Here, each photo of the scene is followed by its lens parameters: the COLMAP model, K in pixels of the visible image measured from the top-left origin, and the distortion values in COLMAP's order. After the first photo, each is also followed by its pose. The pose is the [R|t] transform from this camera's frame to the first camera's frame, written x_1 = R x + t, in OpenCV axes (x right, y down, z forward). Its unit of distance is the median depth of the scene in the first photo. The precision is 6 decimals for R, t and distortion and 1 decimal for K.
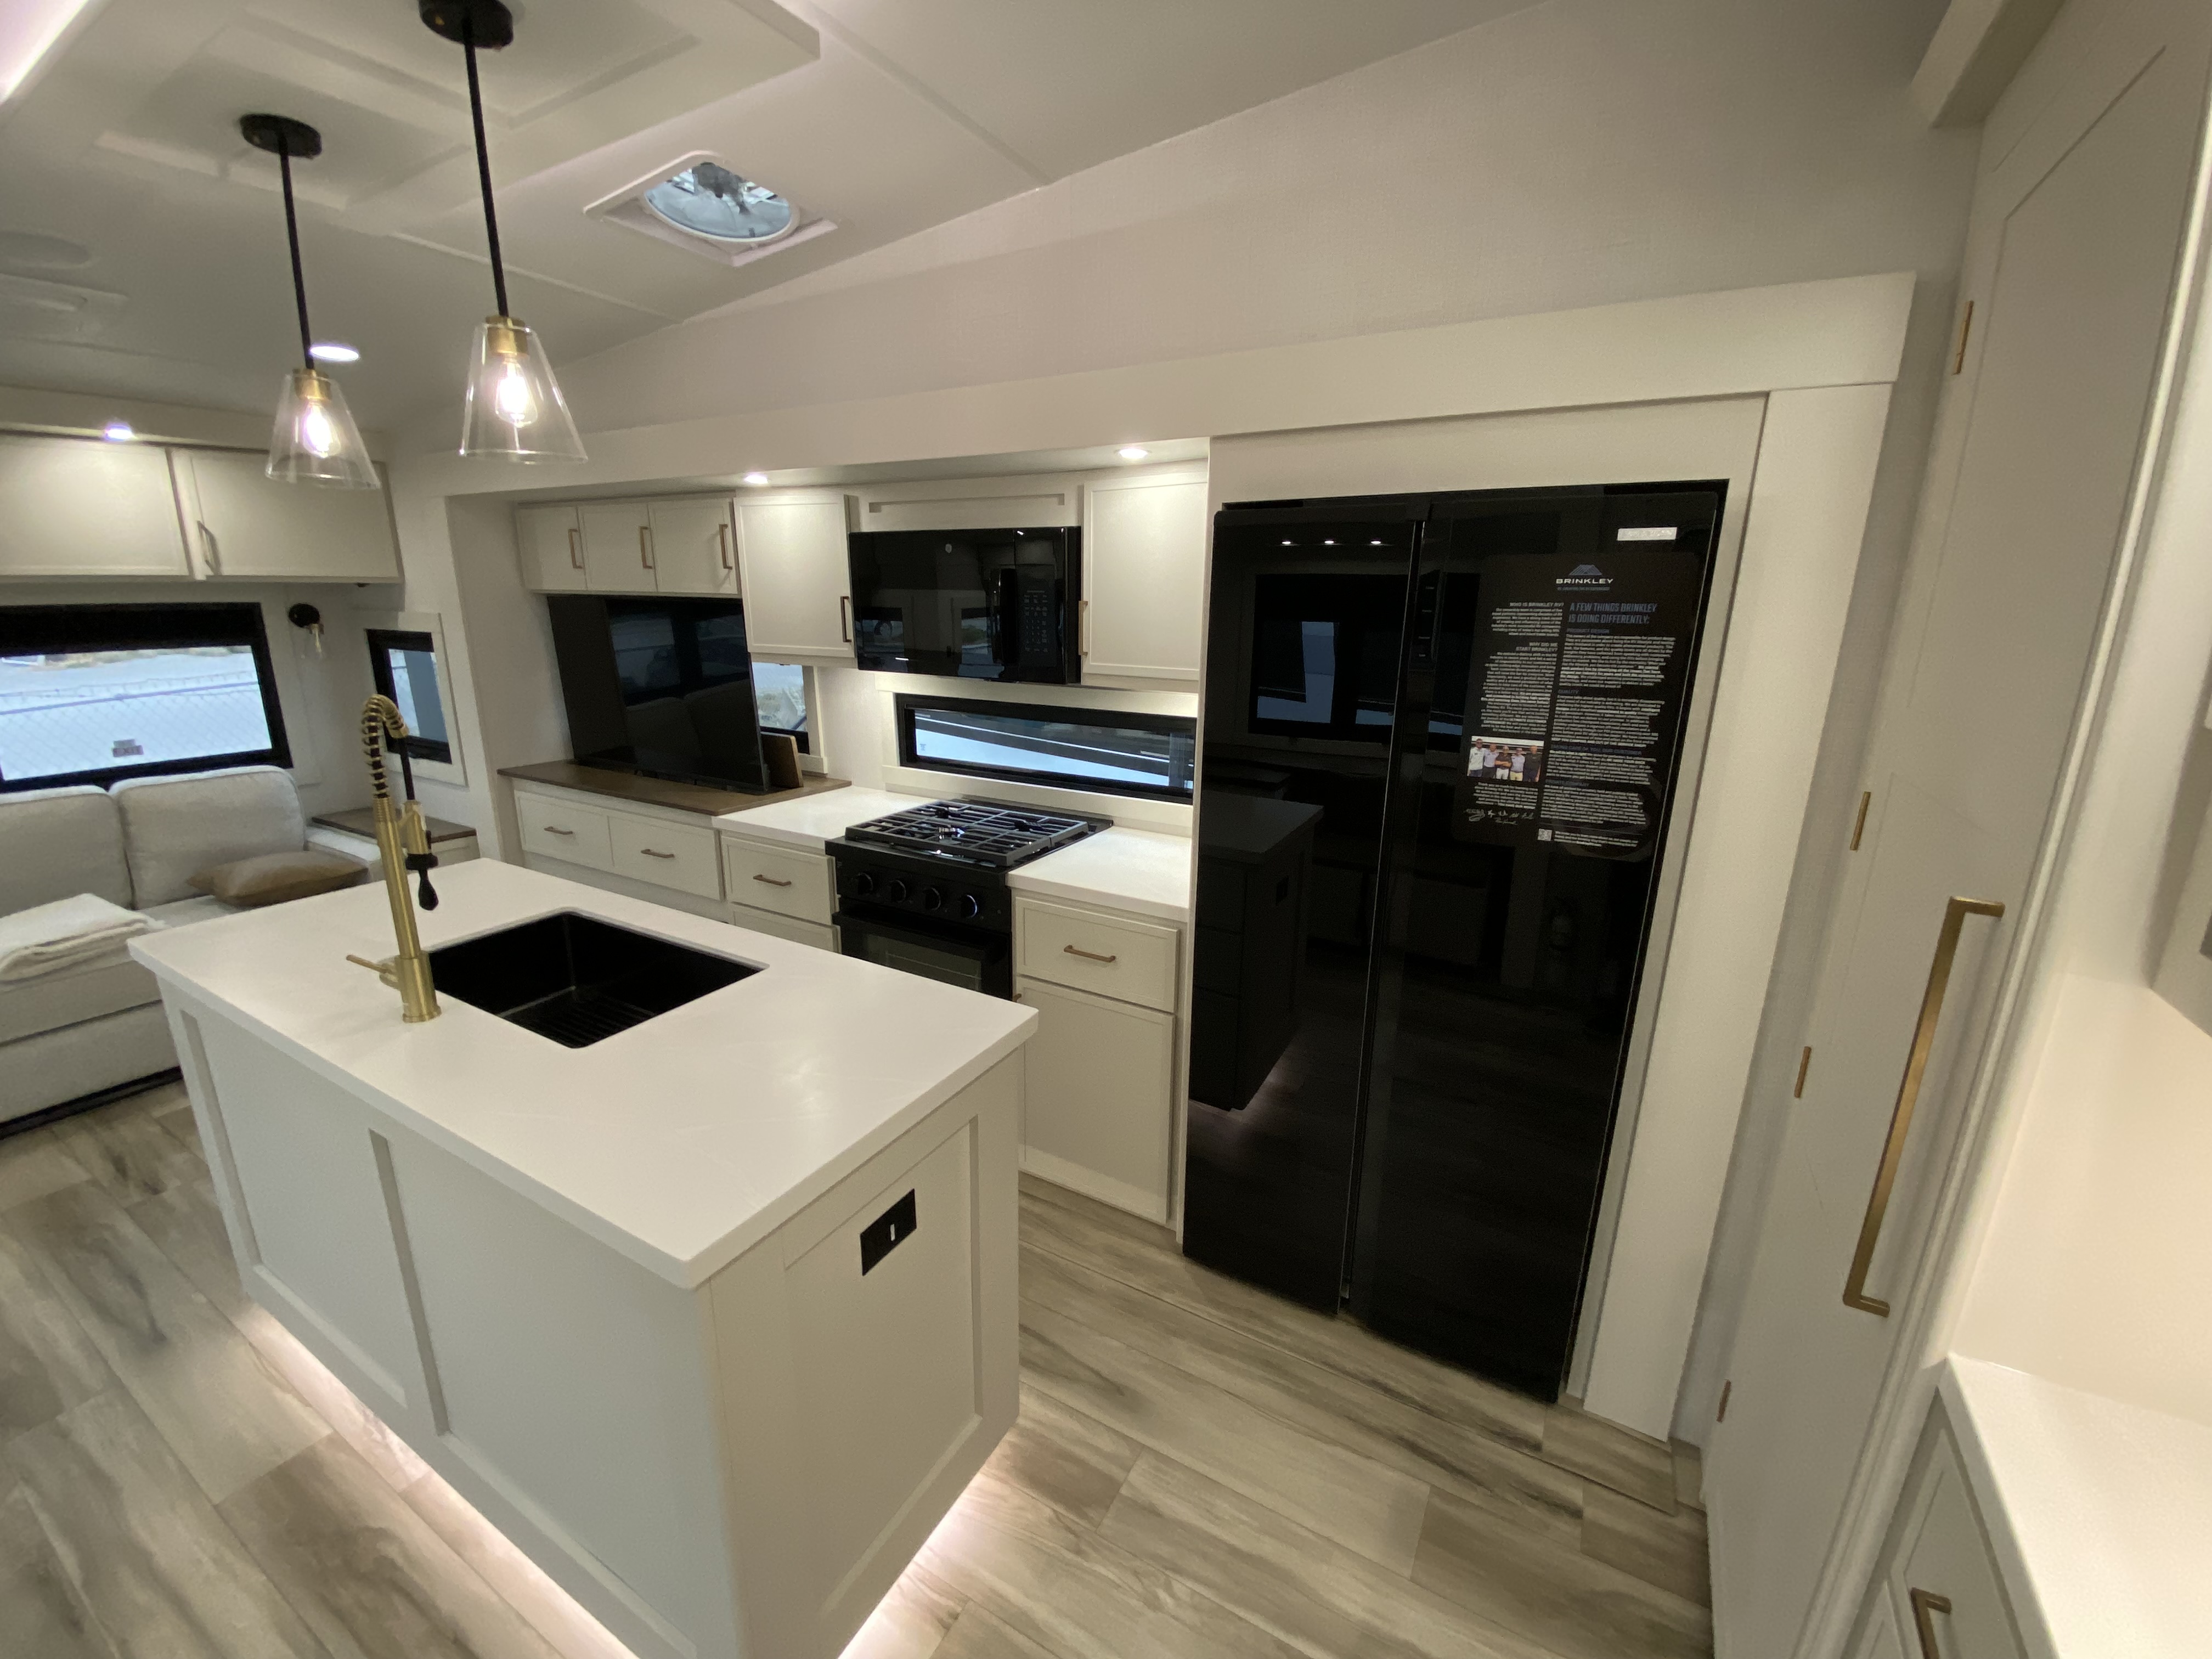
lens RADIAL K [[891.3, 0, 1100.0], [0, 891.3, 828.4], [0, 0, 1]] dist [0.009403, -0.014332]
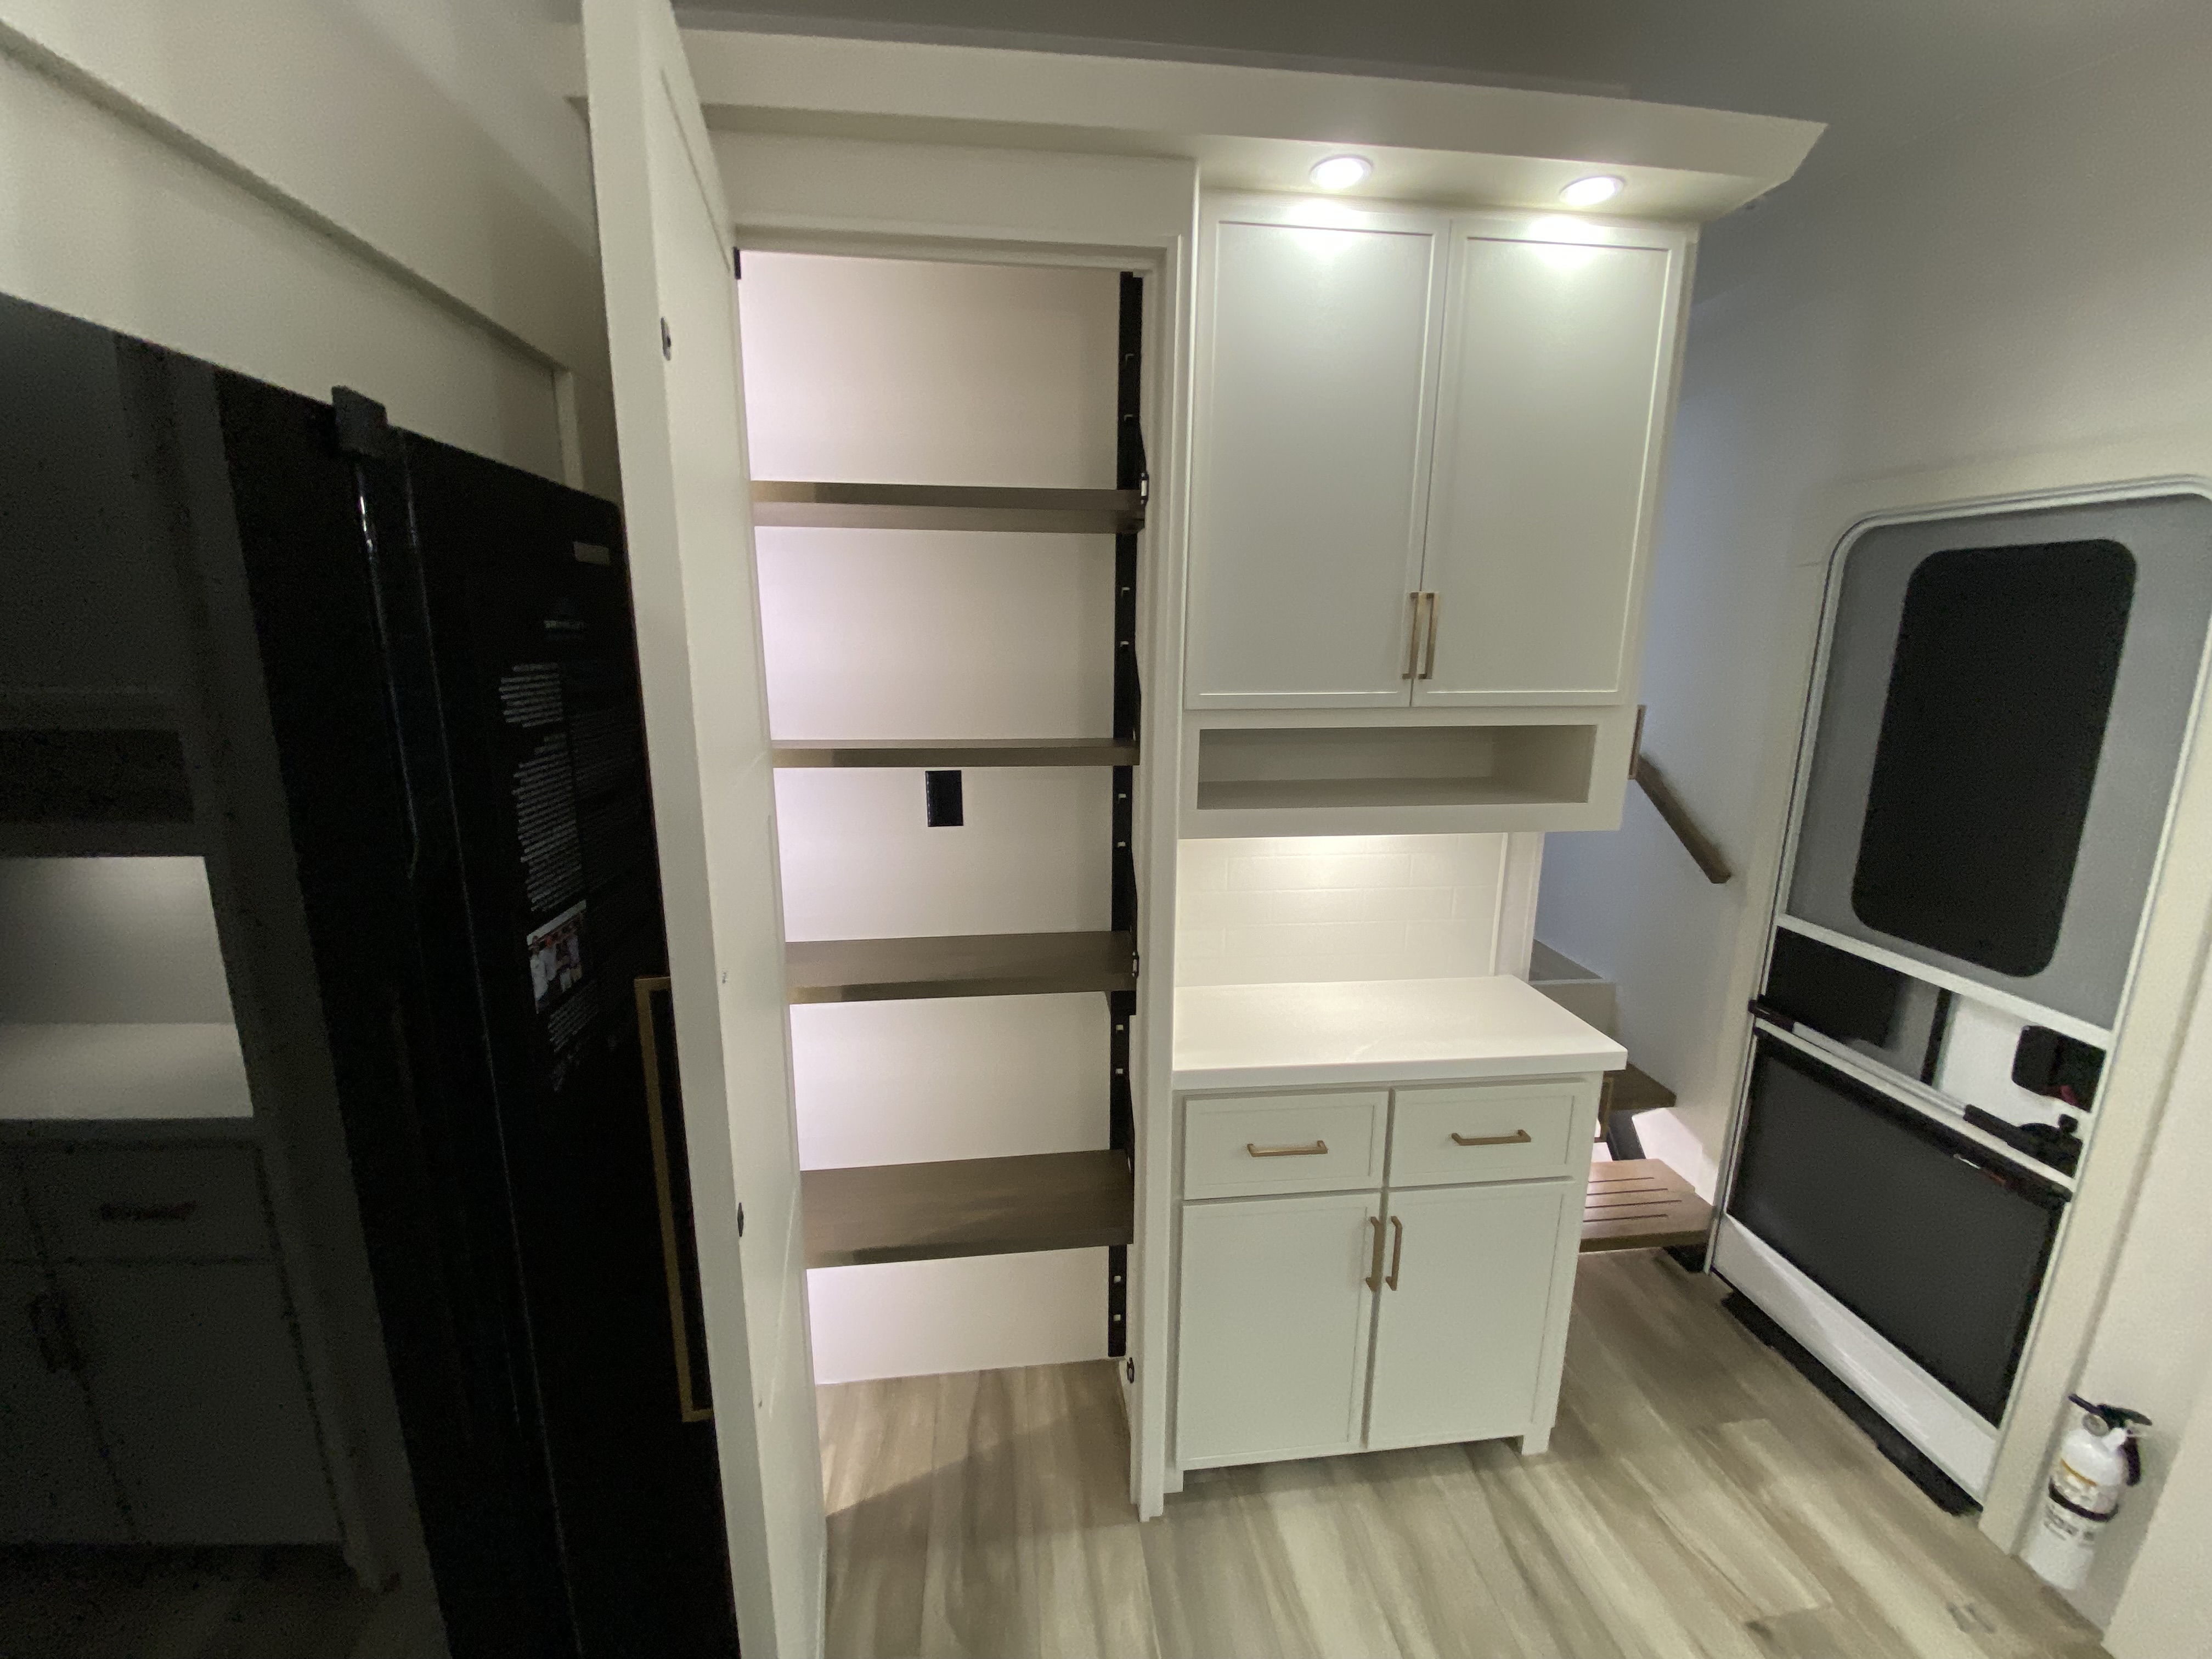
lens RADIAL K [[891.3, 0, 1100.5], [0, 891.3, 832.2], [0, 0, 1]] dist [0.009403, -0.014332]
pose [[-0.590657, -0.195073, 0.782989, -0.090940], [0.183967, 0.912230, 0.366050, -0.192576], [-0.785672, 0.360254, -0.502928, 0.691201]]
